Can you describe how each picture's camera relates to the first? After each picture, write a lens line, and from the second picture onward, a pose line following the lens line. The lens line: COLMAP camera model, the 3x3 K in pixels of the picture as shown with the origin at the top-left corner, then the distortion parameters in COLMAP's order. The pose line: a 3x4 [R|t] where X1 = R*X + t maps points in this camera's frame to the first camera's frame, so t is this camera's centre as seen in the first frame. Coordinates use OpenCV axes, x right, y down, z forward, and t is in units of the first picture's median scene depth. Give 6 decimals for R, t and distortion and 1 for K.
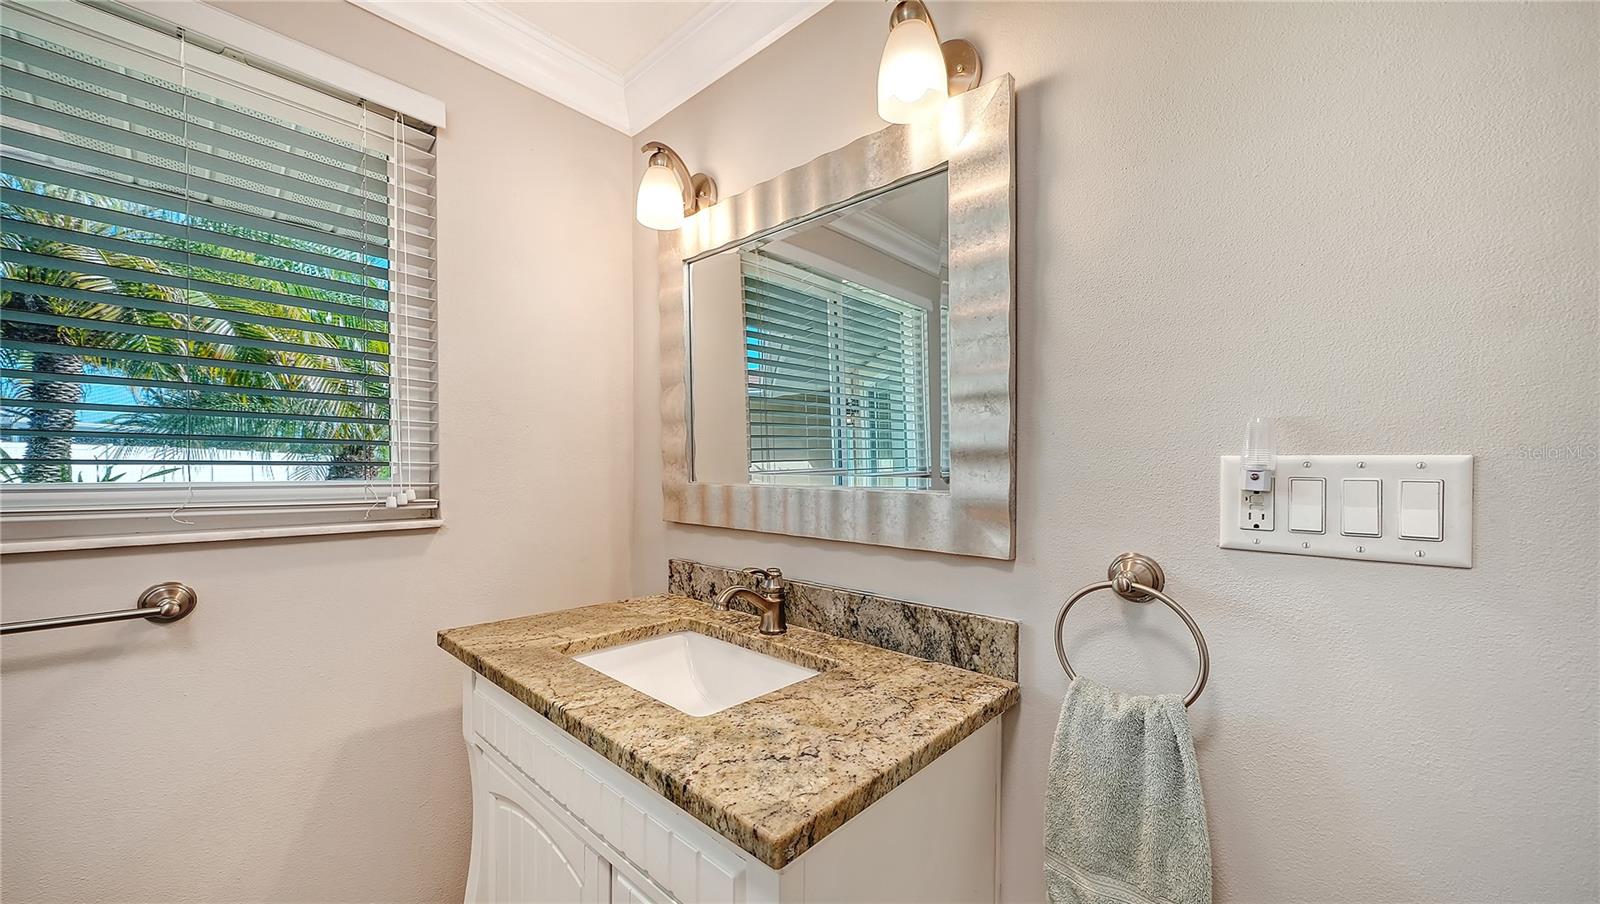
lens RADIAL K [[573.5, 0, 802.2], [0, 573.5, 477.9], [0, 0, 1]] dist [-0.001979, -0.000122]
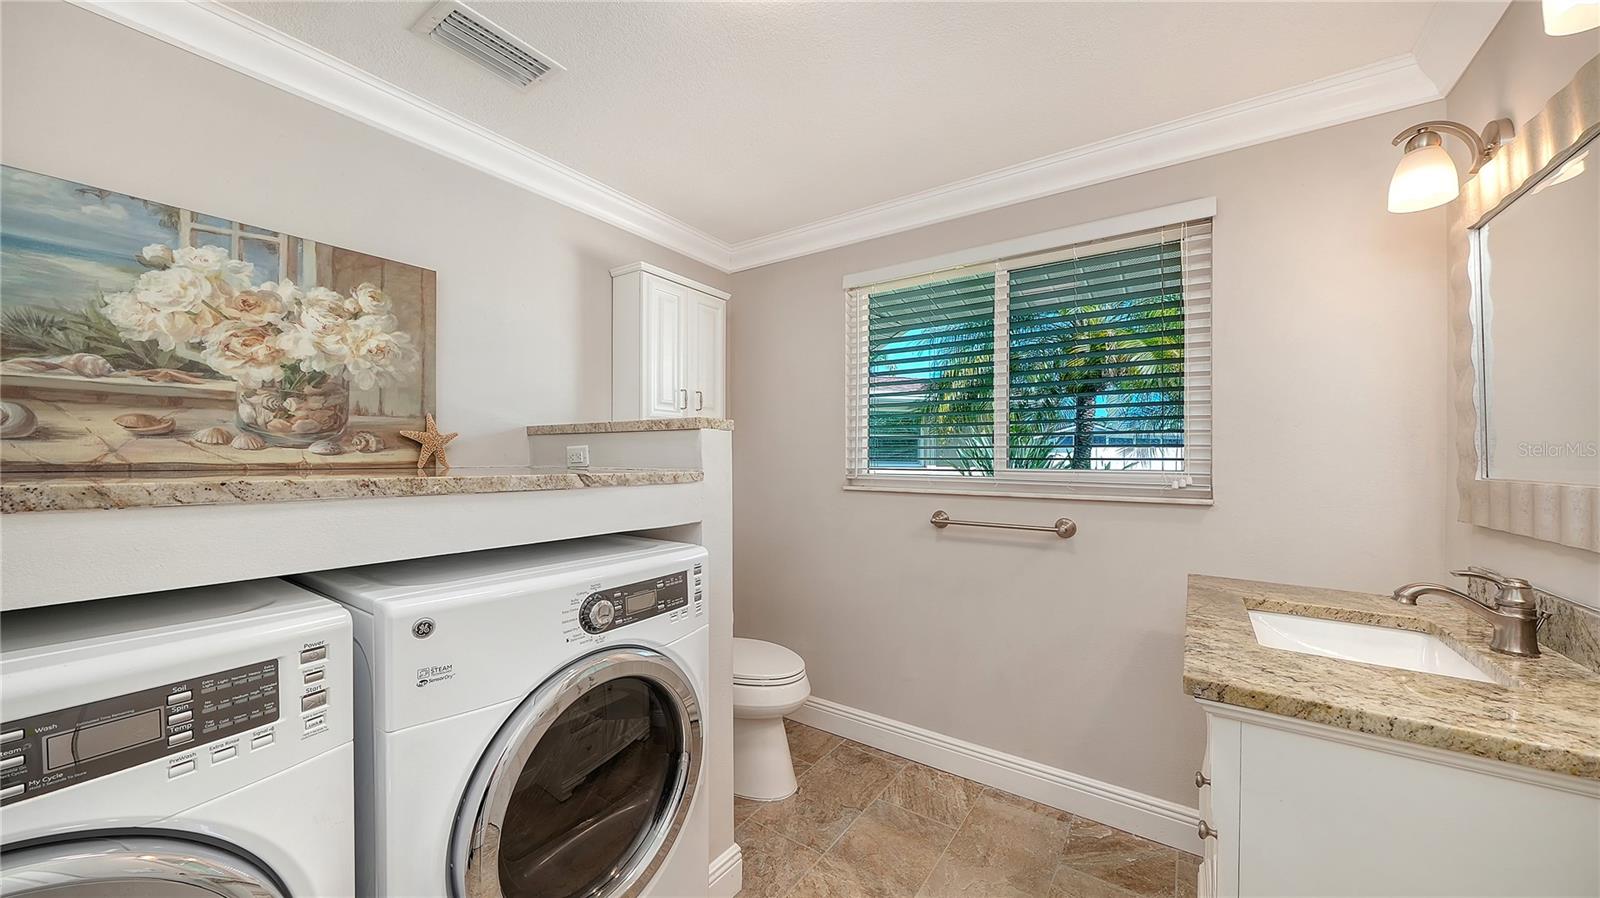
lens RADIAL K [[564.2, 0, 795.5], [0, 564.2, 463.4], [0, 0, 1]] dist [-0.001599, -0.000252]
pose [[0.120417, 0.001009, -0.992723, 0.754617], [-0.016418, 0.999865, -0.000975, 0.005159], [0.992588, 0.016416, 0.120417, -0.193745]]
